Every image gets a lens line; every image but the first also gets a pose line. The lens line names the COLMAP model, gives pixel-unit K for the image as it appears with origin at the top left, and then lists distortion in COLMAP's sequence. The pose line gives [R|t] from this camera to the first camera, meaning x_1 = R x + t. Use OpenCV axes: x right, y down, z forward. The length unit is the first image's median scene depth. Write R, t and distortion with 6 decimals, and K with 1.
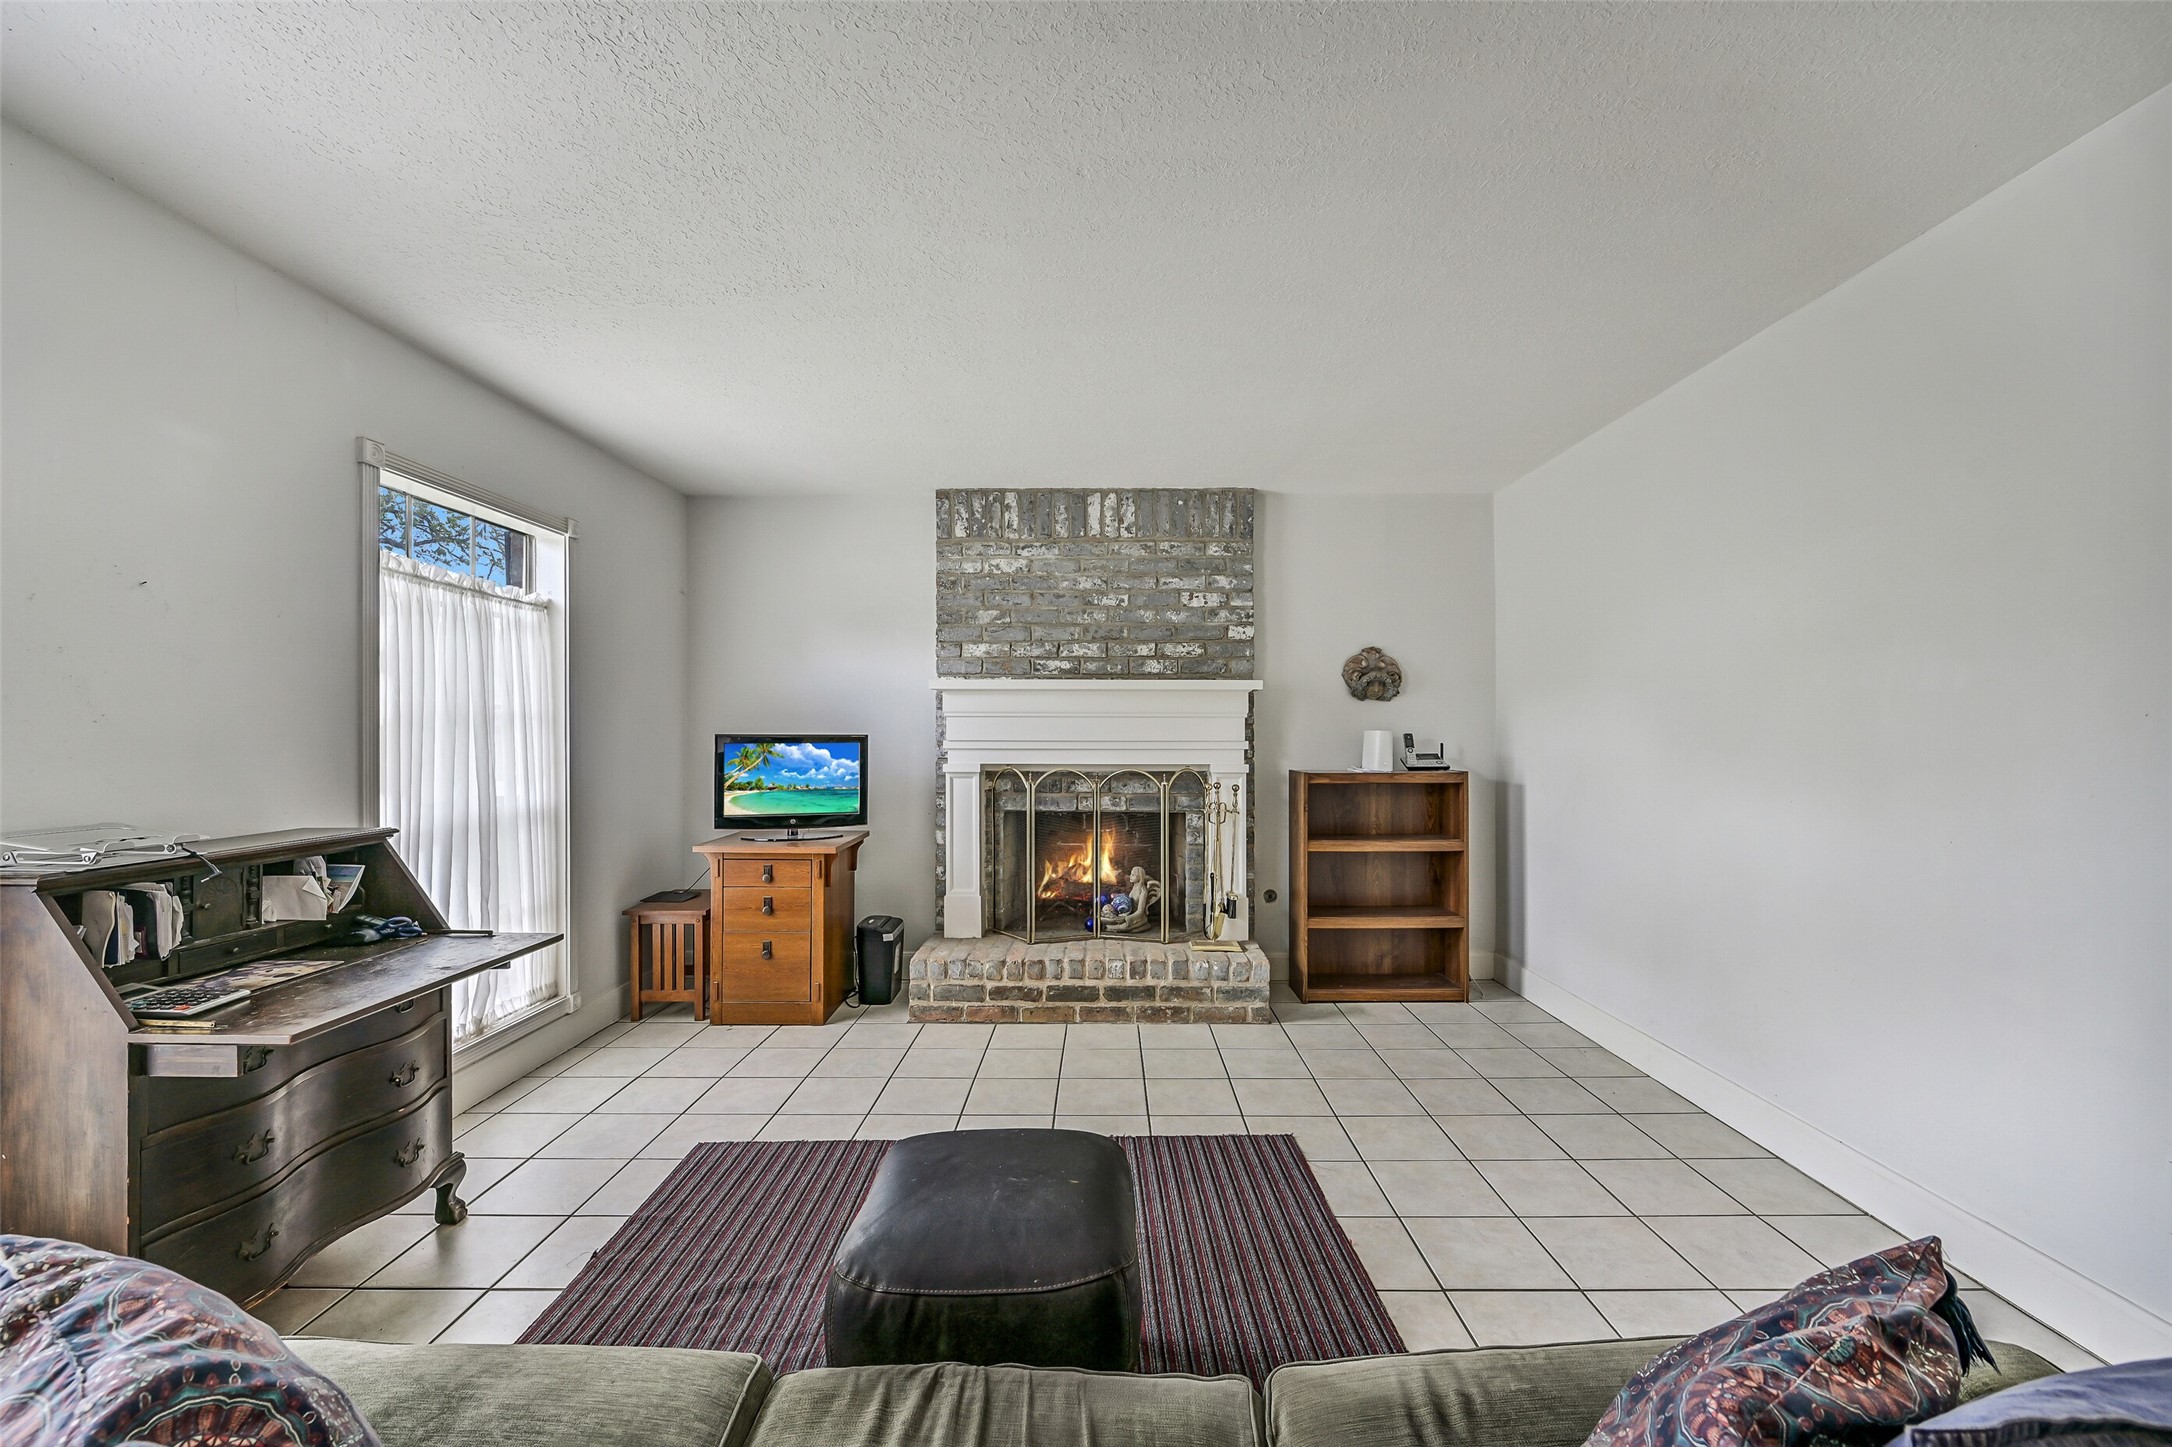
lens RADIAL K [[913.3, 0, 1111.3], [0, 913.3, 720.7], [0, 0, 1]] dist [-0.001713, 0.000733]
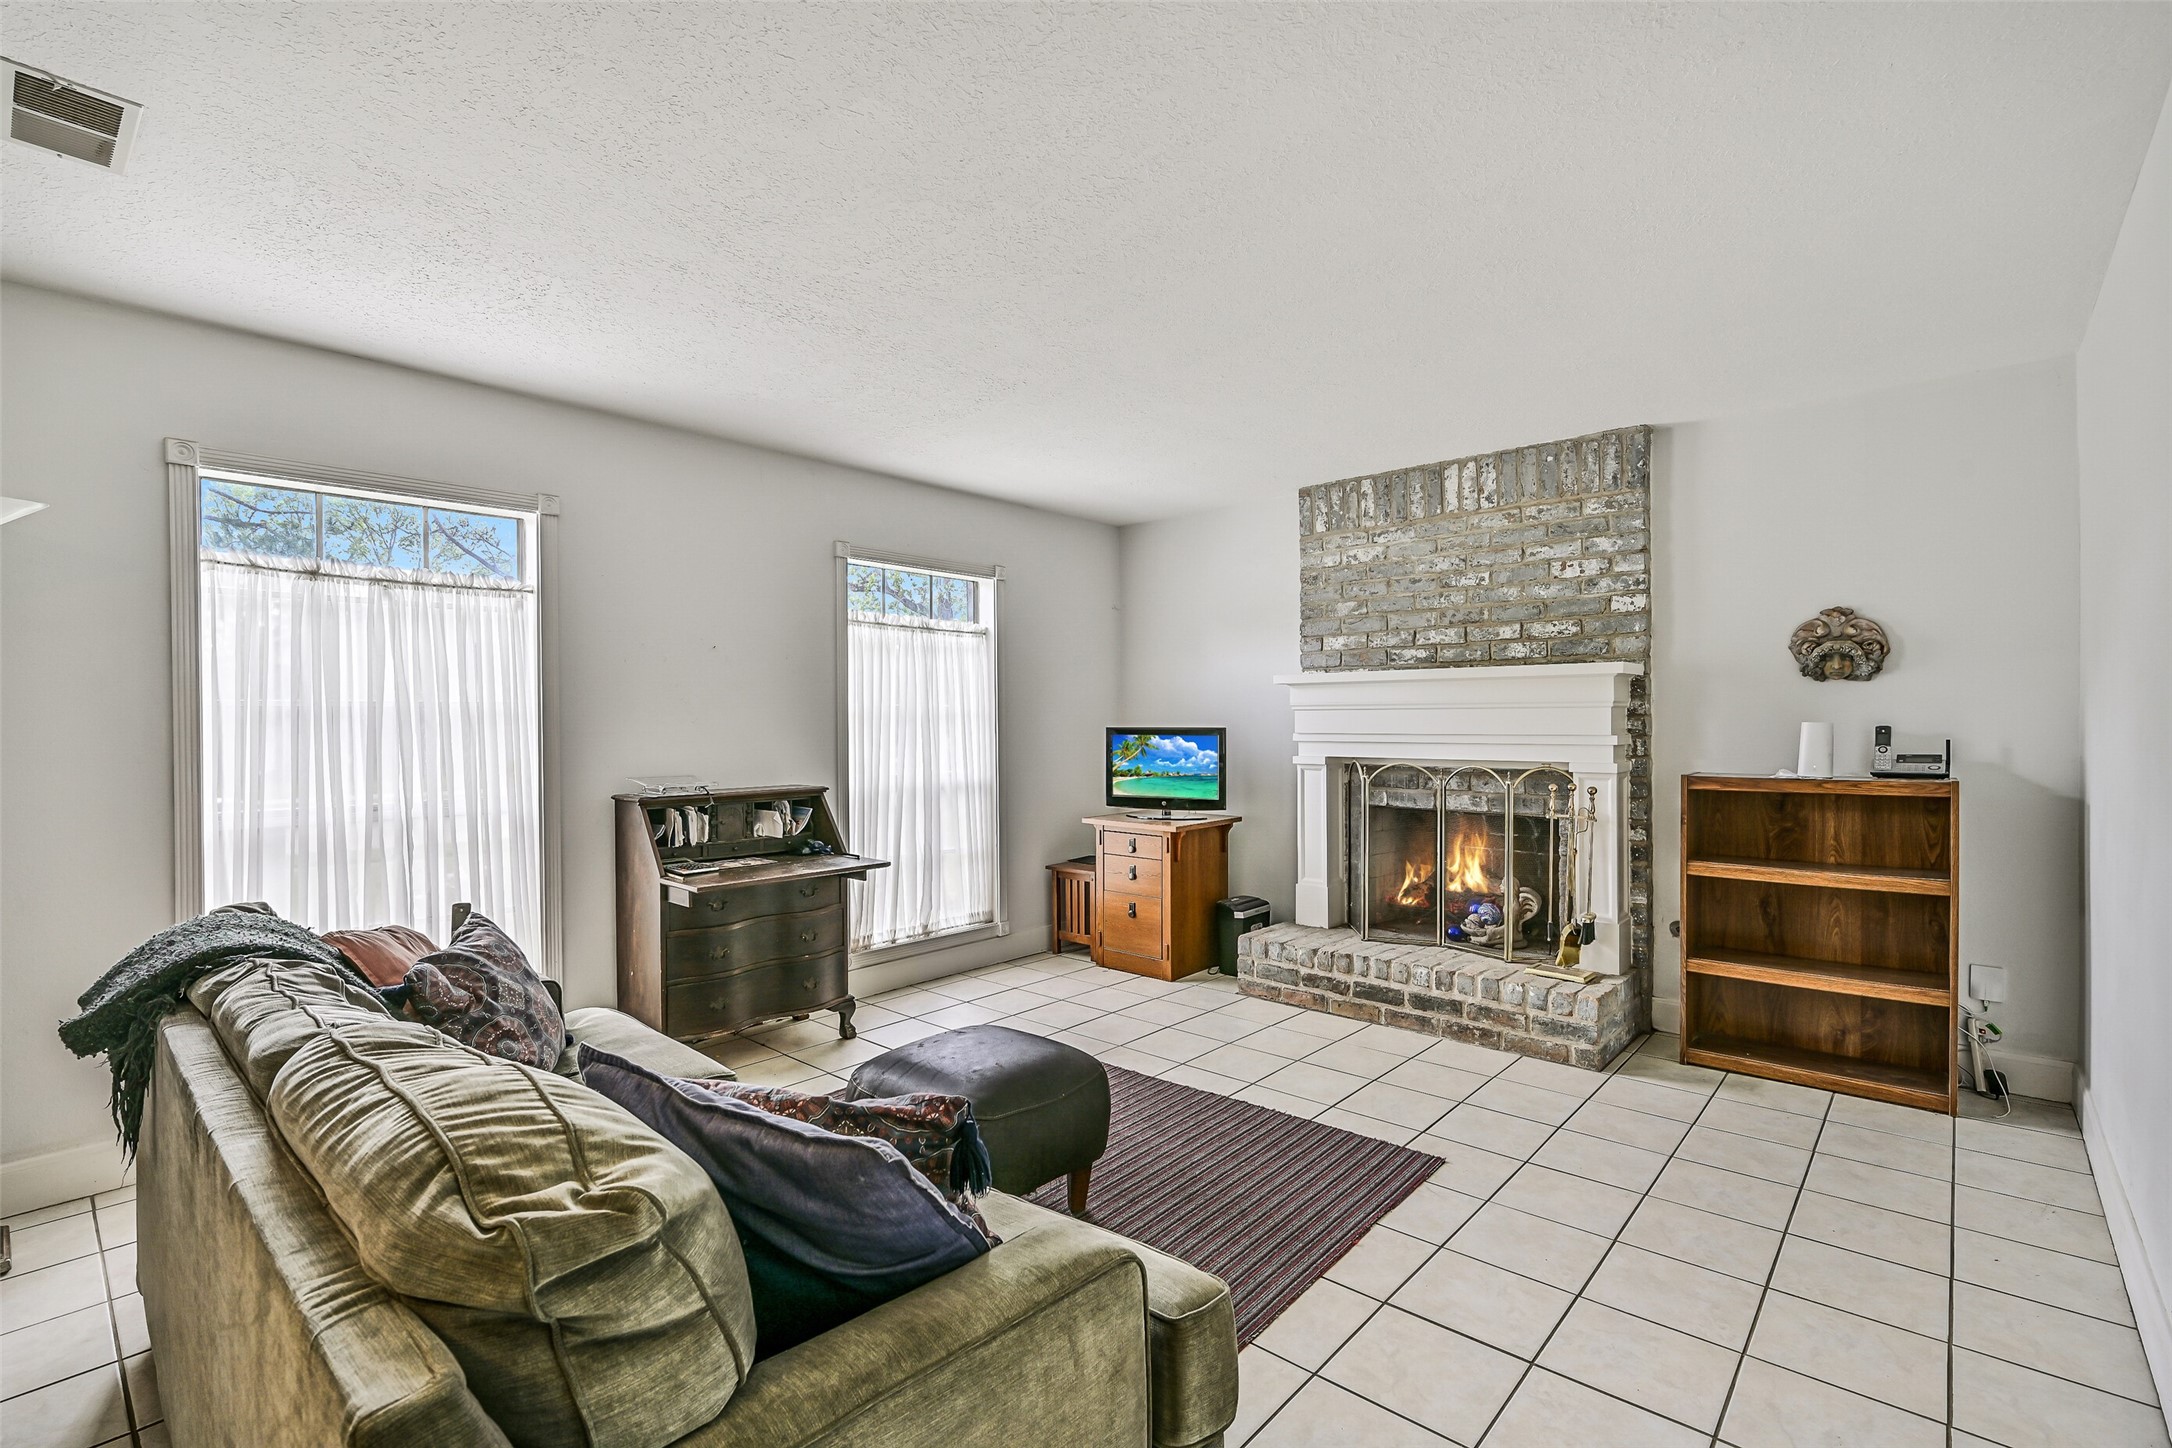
lens RADIAL K [[1023.9, 0, 1105.7], [0, 1023.9, 718.6], [0, 0, 1]] dist [0.000343, -0.000722]
pose [[0.738113, -0.006031, -0.674651, 0.441224], [0.011827, 0.999922, 0.004001, -0.002142], [0.674574, -0.010932, 0.738126, 0.001374]]
